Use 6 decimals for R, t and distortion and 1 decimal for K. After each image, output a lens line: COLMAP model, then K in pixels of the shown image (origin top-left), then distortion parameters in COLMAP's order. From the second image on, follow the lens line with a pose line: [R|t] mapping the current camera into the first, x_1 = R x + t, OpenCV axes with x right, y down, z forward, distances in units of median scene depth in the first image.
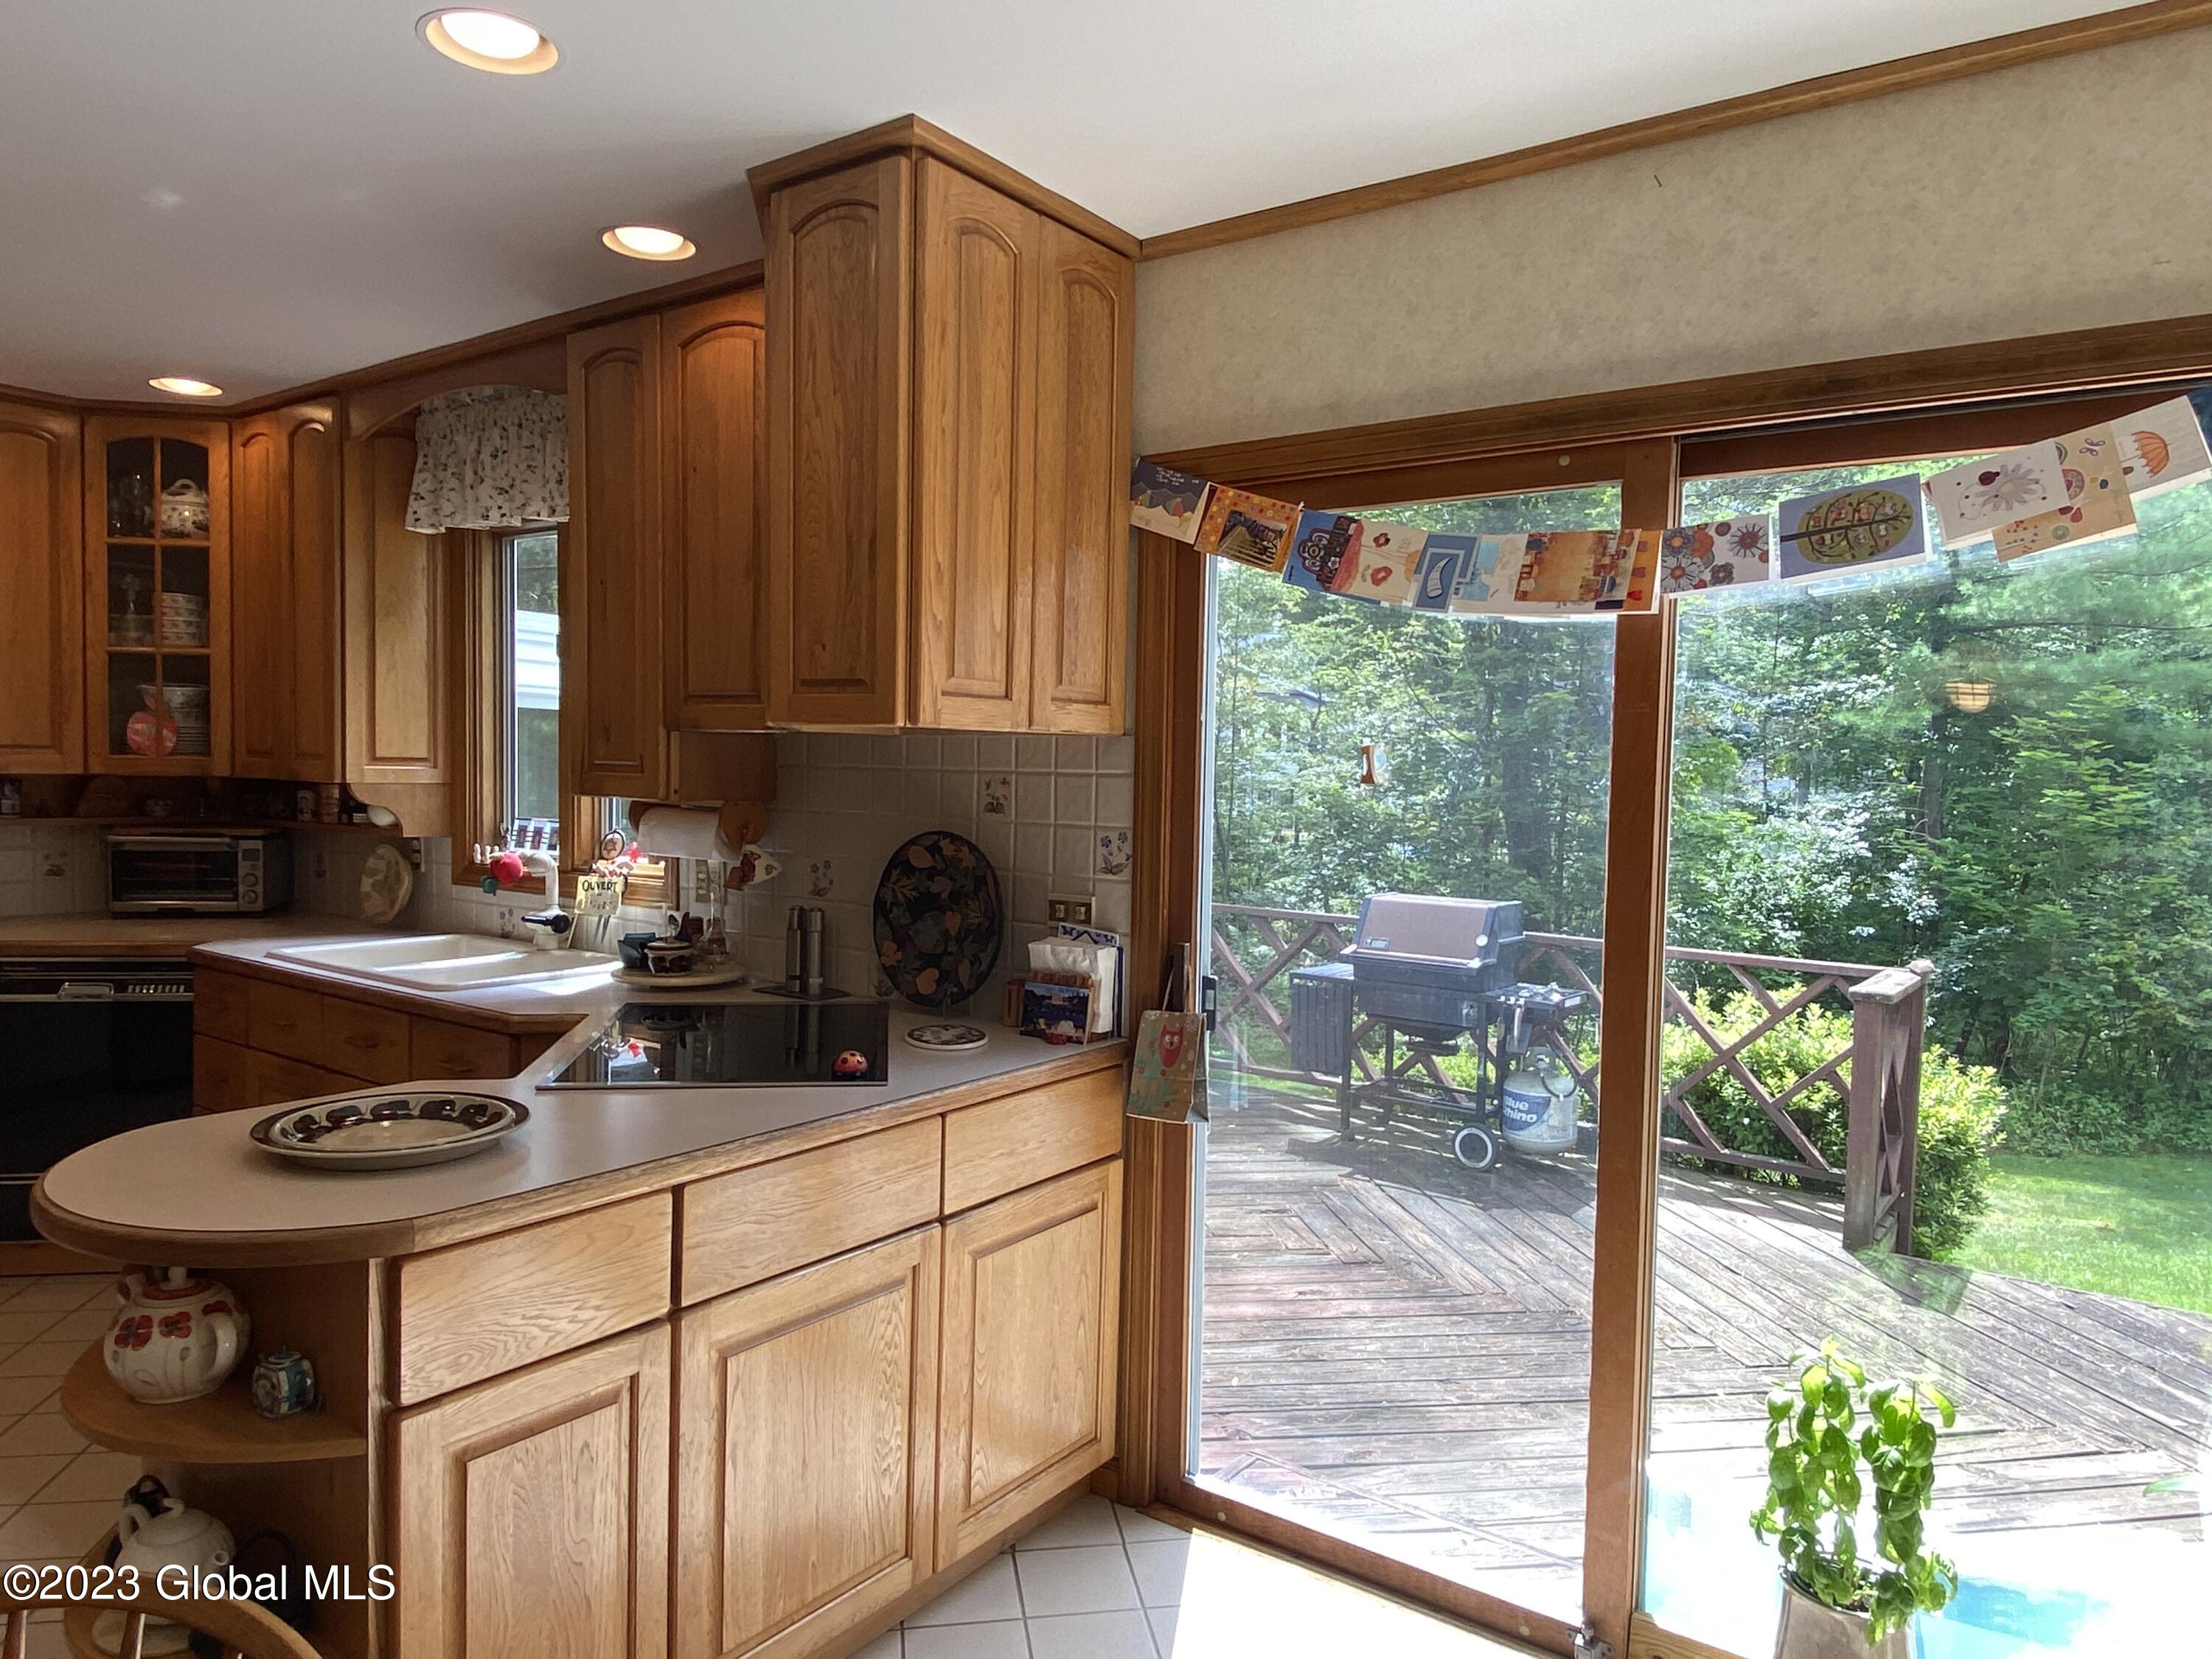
lens RADIAL K [[1428.8, 0, 1112.5], [0, 1428.8, 834.8], [0, 0, 1]] dist [0.054979, -0.062042]
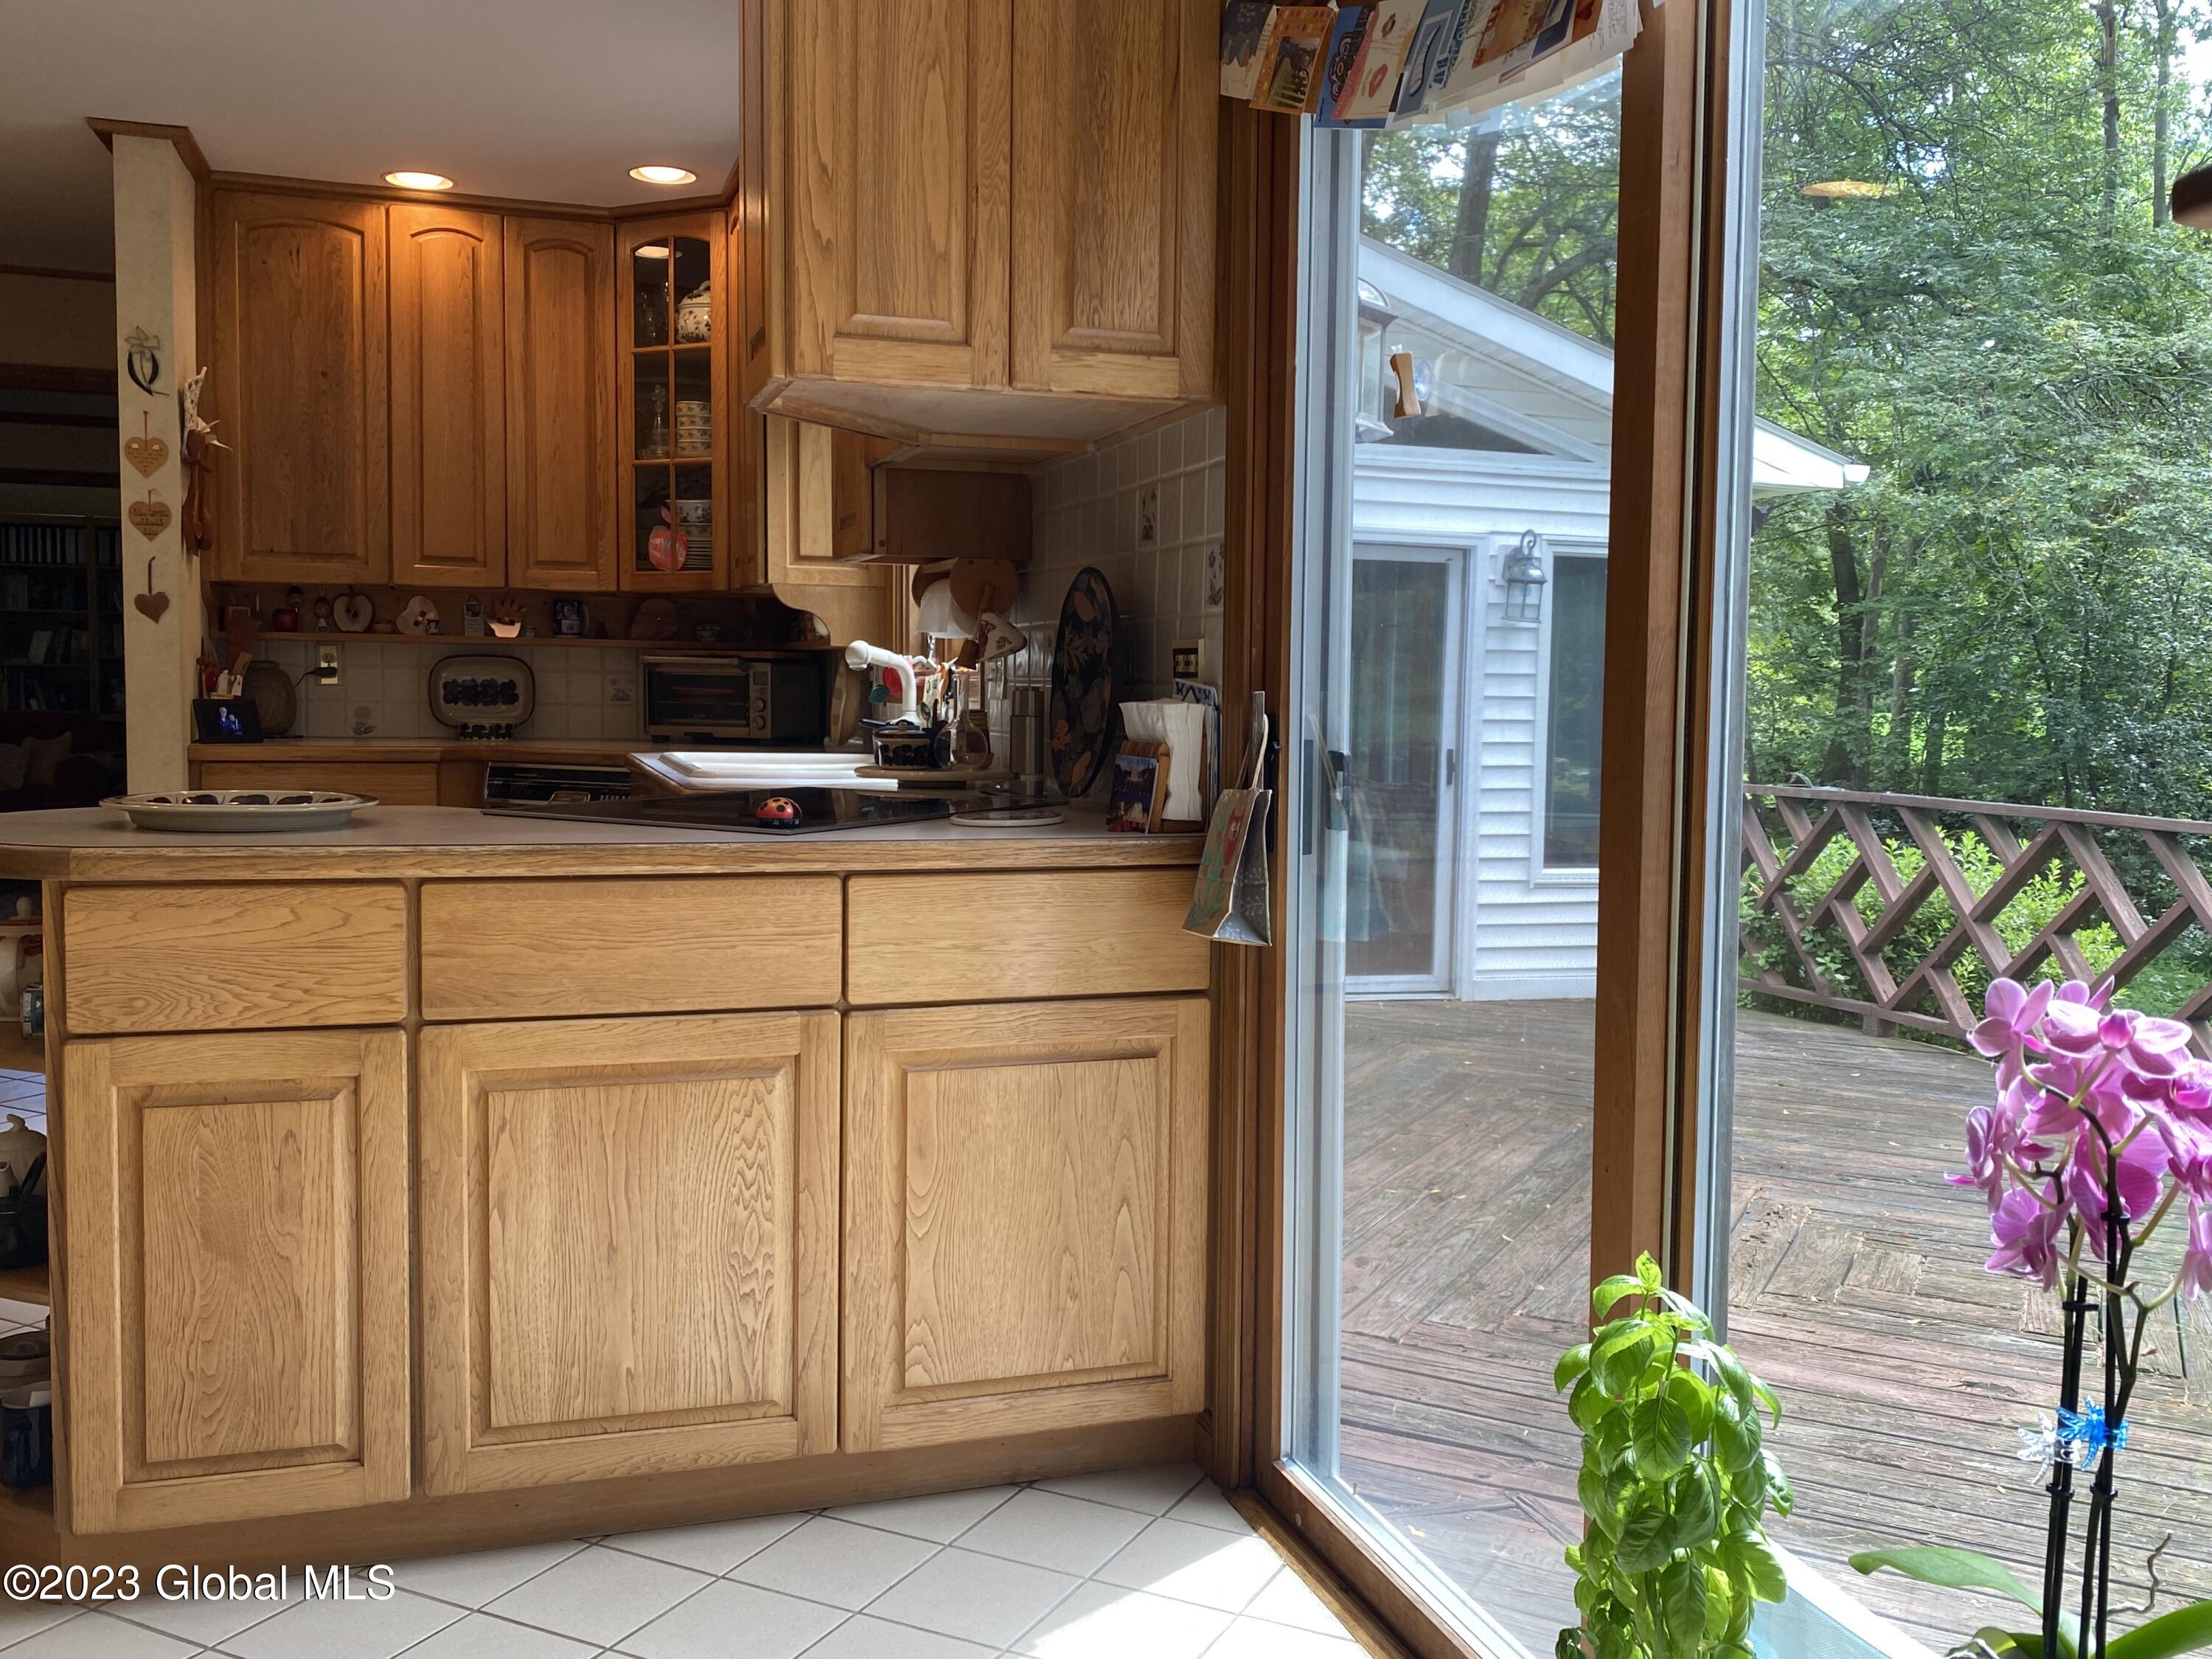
lens RADIAL K [[1926.6, 0, 1114.9], [0, 1926.6, 819.0], [0, 0, 1]] dist [0.043089, -0.052077]
pose [[0.807299, 0.032750, -0.589233, 0.524741], [-0.025321, 0.999462, 0.020860, 0.115704], [0.589599, -0.001920, 0.807694, 0.192955]]
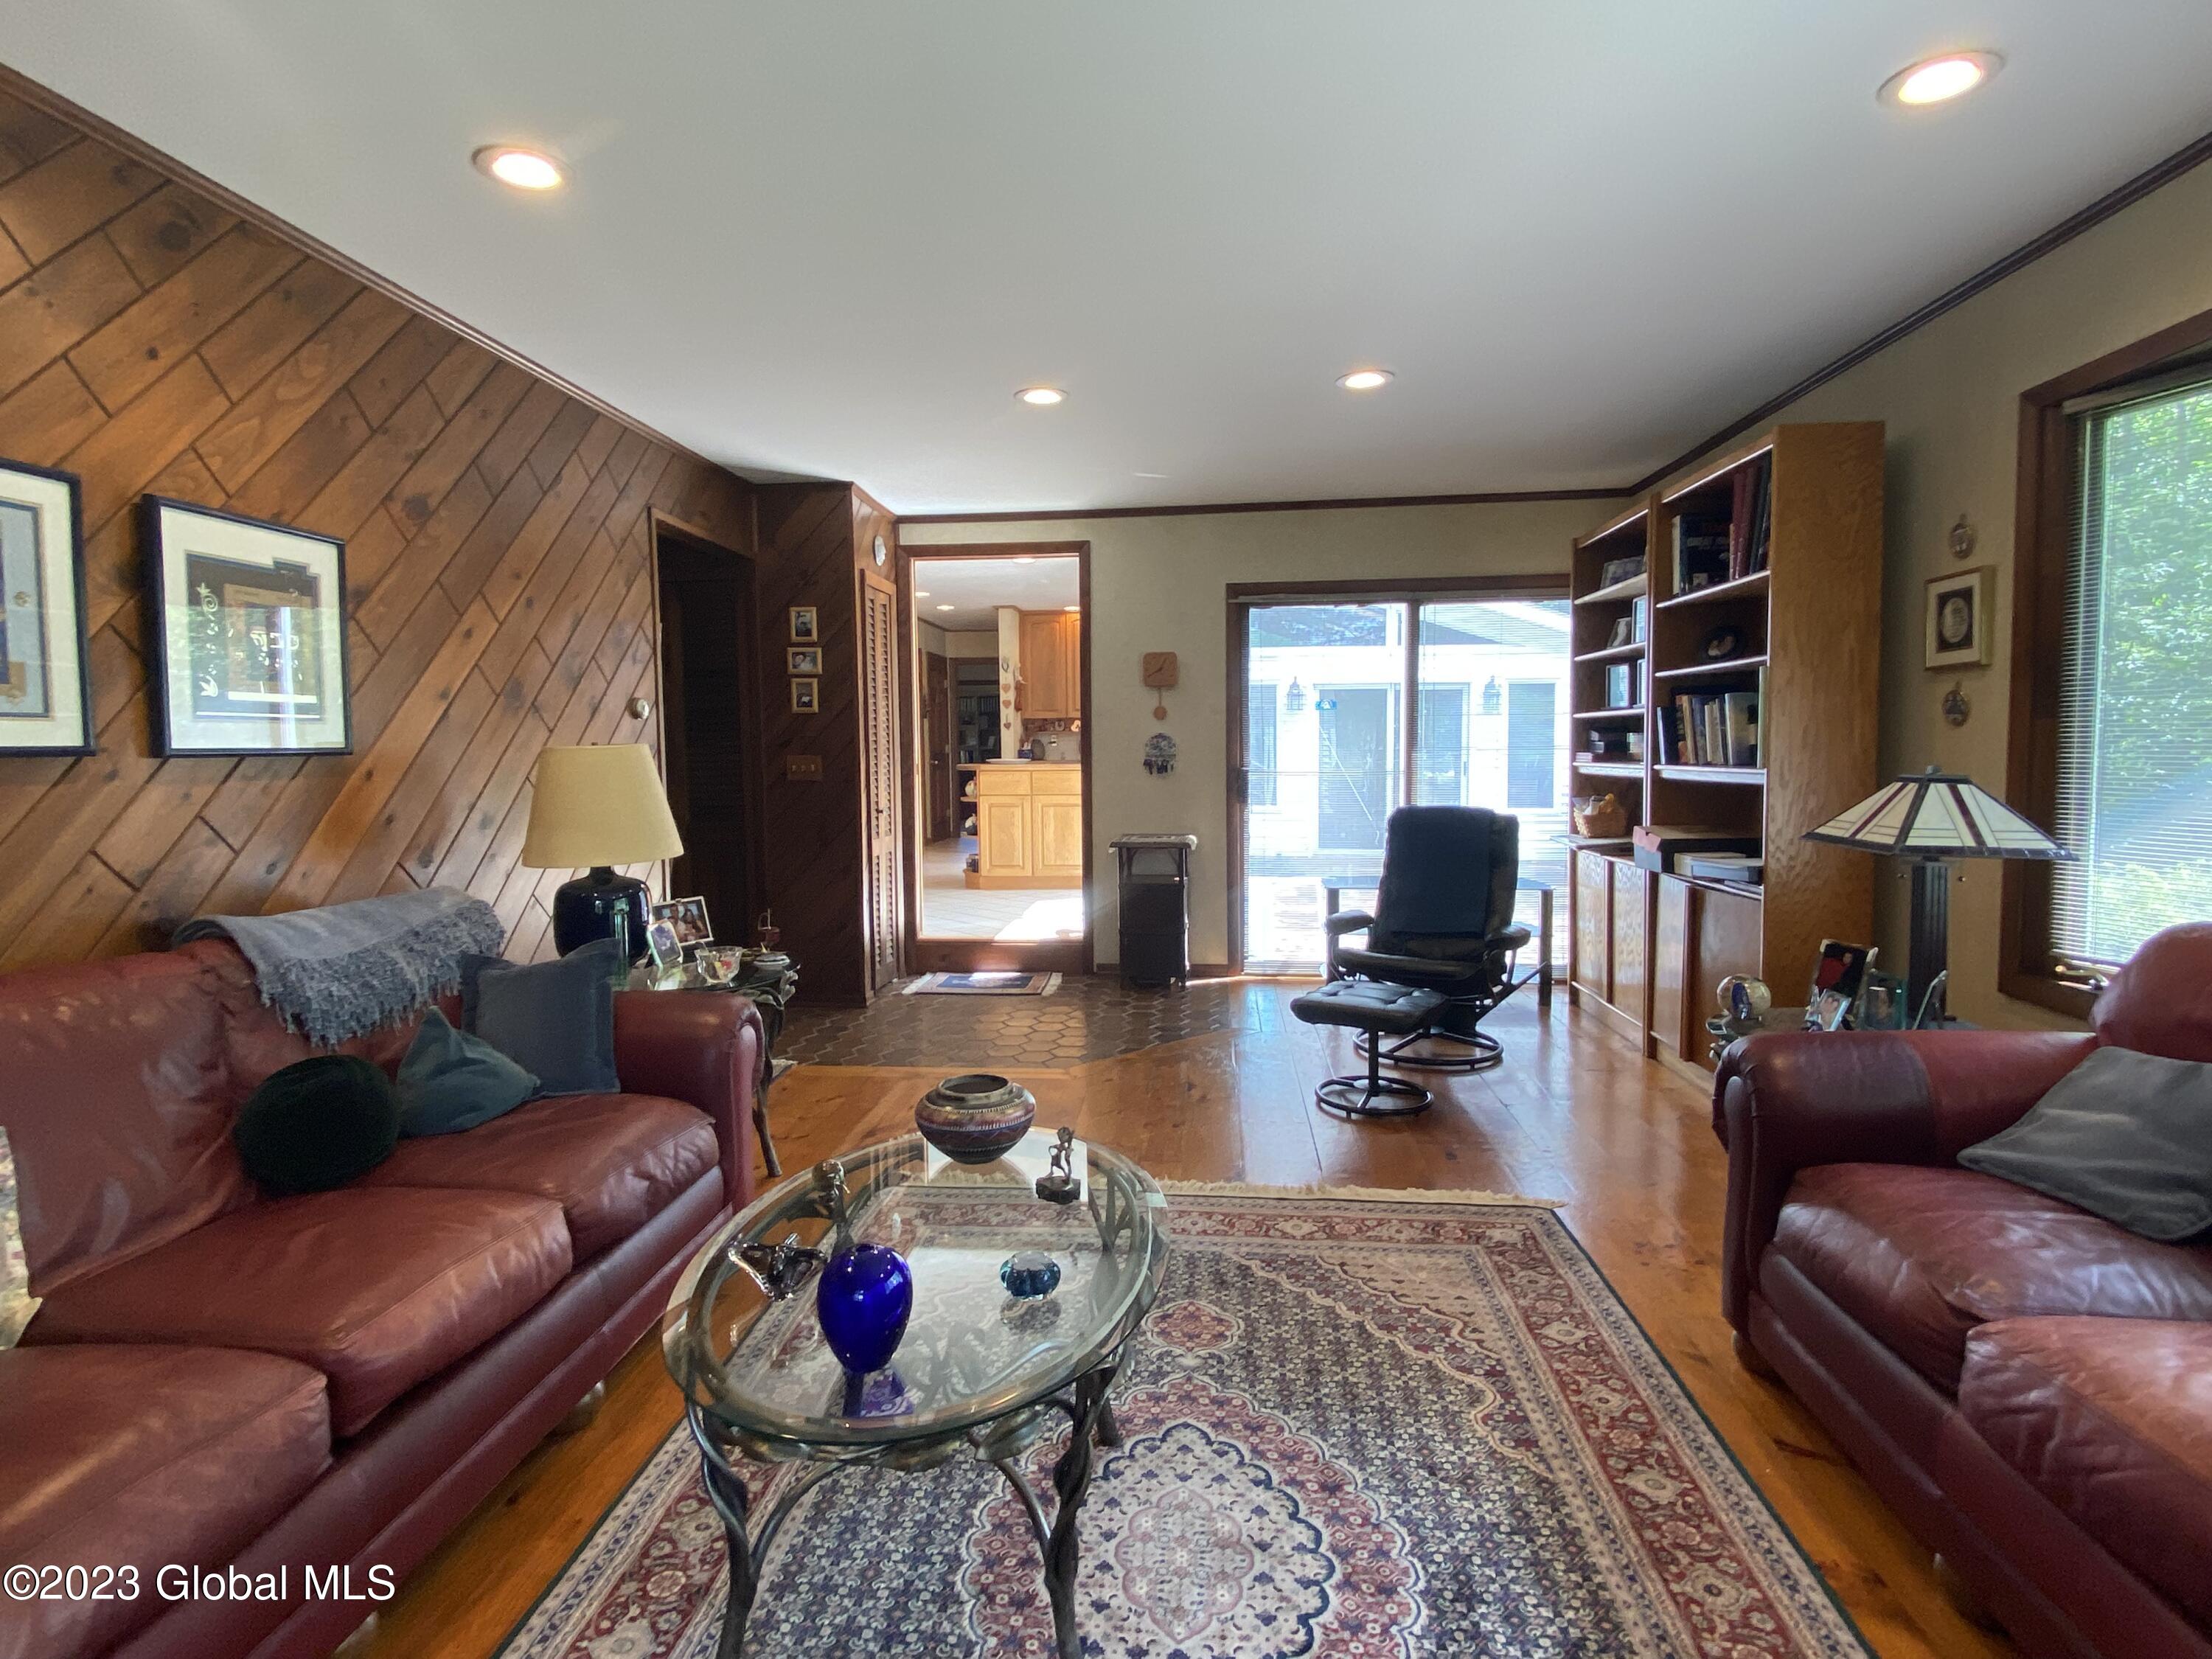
lens RADIAL K [[1112.9, 0, 1099.6], [0, 1112.9, 841.5], [0, 0, 1]] dist [-0.019434, -0.004552]
pose [[0.499093, 0.038849, -0.865677, 2.360210], [-0.014834, 0.999231, 0.036290, 0.243245], [0.866421, -0.005270, 0.499286, -0.586420]]
